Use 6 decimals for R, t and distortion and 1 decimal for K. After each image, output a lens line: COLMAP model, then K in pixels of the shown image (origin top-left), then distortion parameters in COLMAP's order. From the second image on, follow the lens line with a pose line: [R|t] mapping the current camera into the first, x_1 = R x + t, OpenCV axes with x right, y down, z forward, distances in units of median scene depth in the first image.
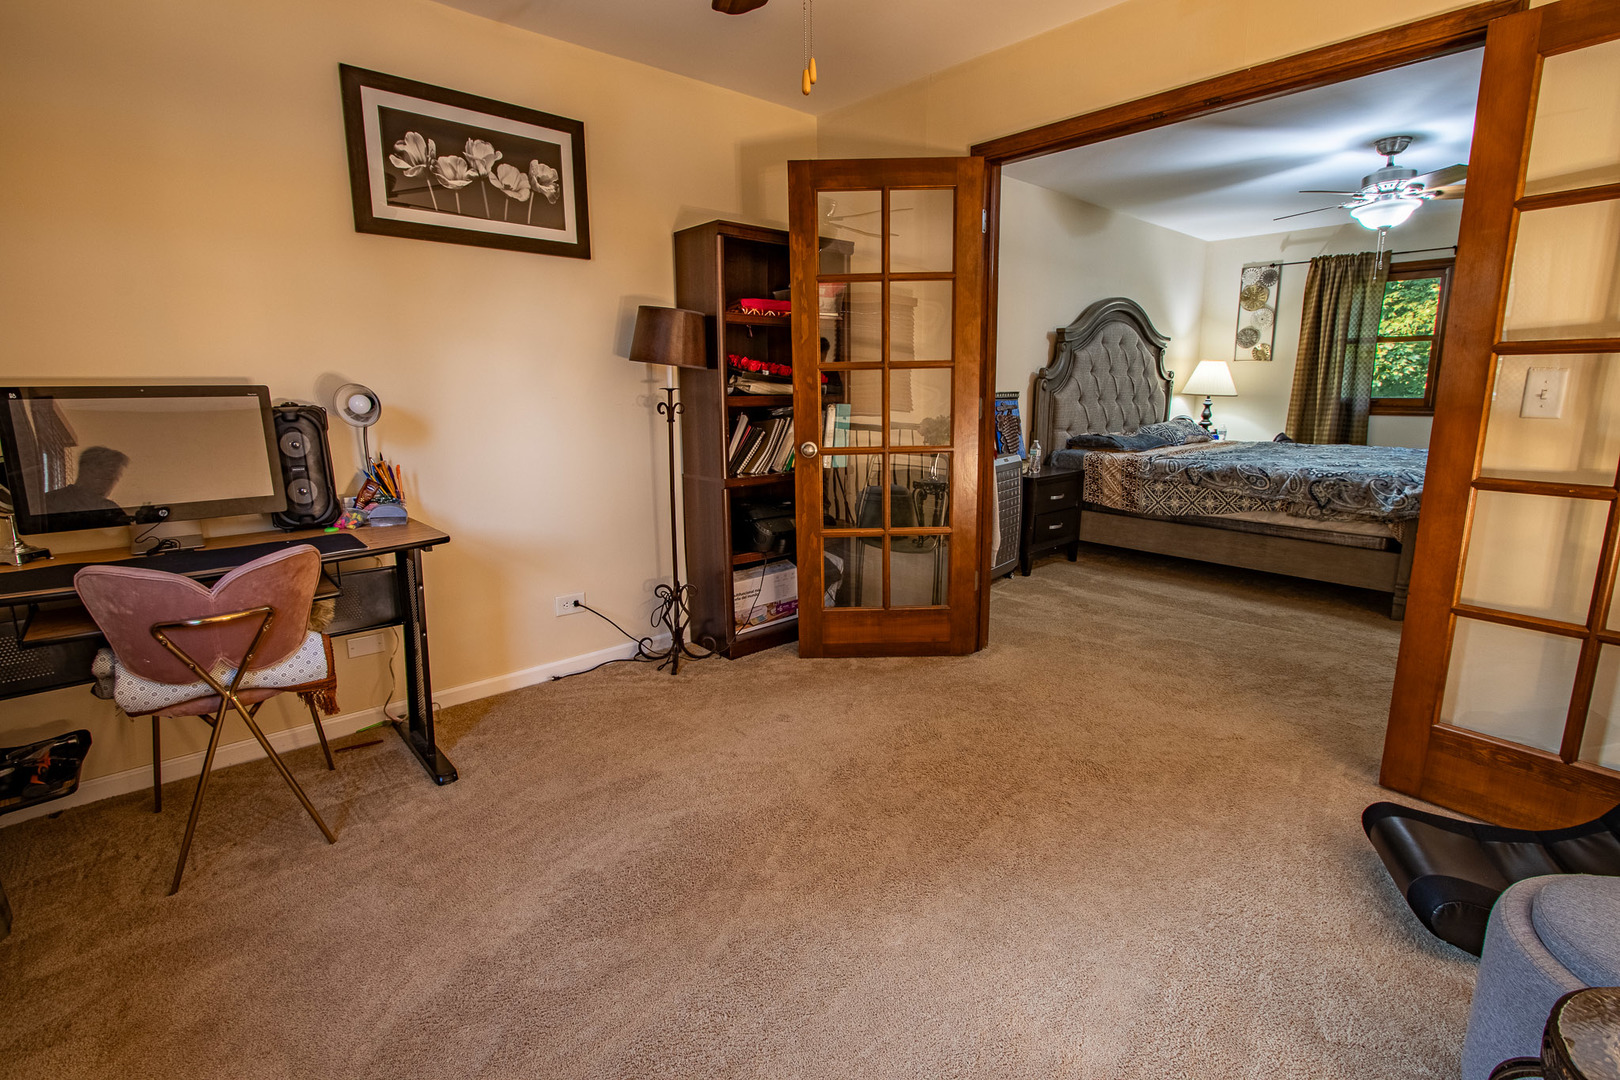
lens RADIAL K [[733.7, 0, 808.3], [0, 733.7, 483.3], [0, 0, 1]] dist [-0.000966, -0.000052]
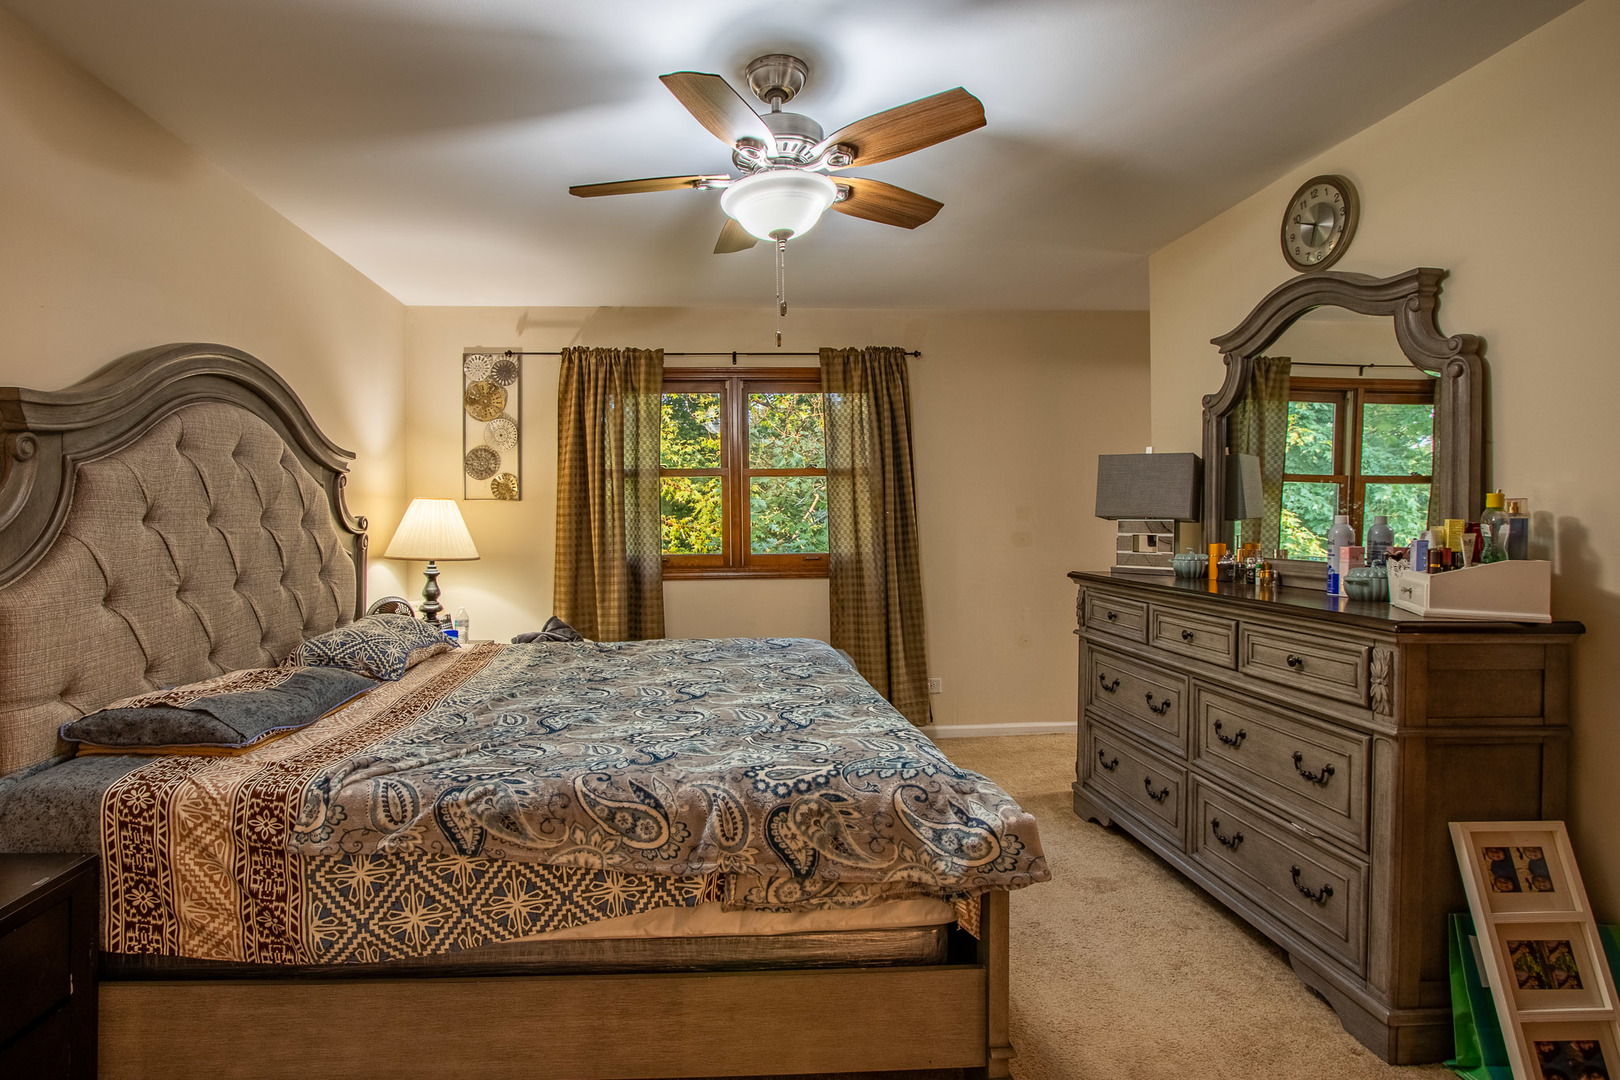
lens RADIAL K [[810.4, 0, 810.0], [0, 810.4, 540.0], [0, 0, 1]] dist [-0.027485, 0.009622]
pose [[0.568834, -0.023048, 0.822129, 0.222873], [0.119269, 0.991352, -0.054731, -0.072997], [-0.813758, 0.129188, 0.566664, 0.454386]]
